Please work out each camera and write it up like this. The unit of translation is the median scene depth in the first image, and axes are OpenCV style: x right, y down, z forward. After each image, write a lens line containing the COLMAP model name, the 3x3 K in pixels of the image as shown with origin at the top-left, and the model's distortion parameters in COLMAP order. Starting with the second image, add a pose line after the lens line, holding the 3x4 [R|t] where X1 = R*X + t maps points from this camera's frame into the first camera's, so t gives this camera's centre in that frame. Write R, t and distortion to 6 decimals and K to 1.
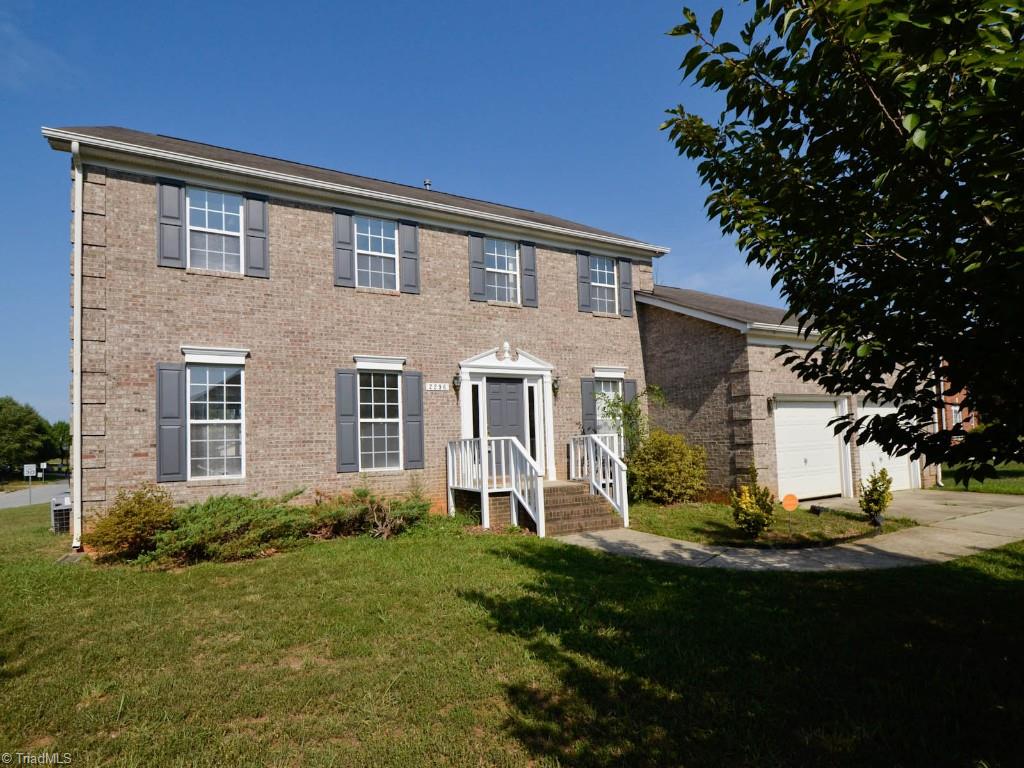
lens RADIAL K [[514.0, 0, 547.2], [0, 514.0, 380.9], [0, 0, 1]] dist [0.000692, 0.000024]
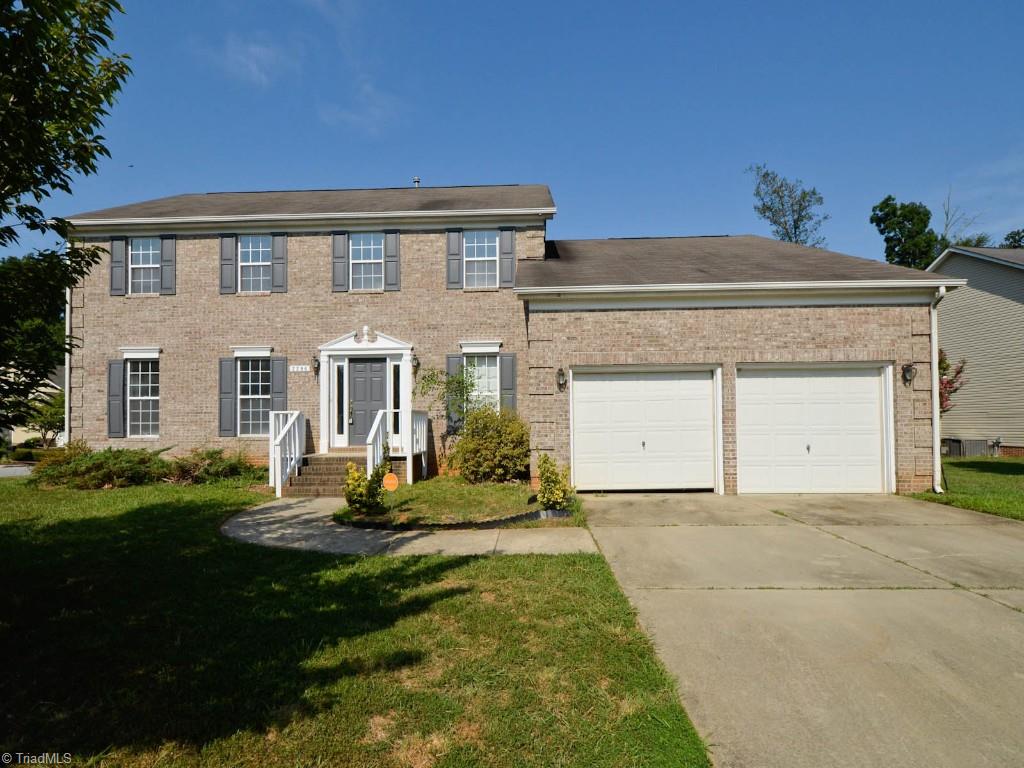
lens RADIAL K [[505.6, 0, 455.0], [0, 505.6, 372.5], [0, 0, 1]] dist [0.001971, -0.000113]
pose [[0.868099, -0.025593, -0.495731, 0.691608], [0.042158, 0.998863, 0.022257, 0.009827], [0.494598, -0.040220, 0.868191, 0.161198]]
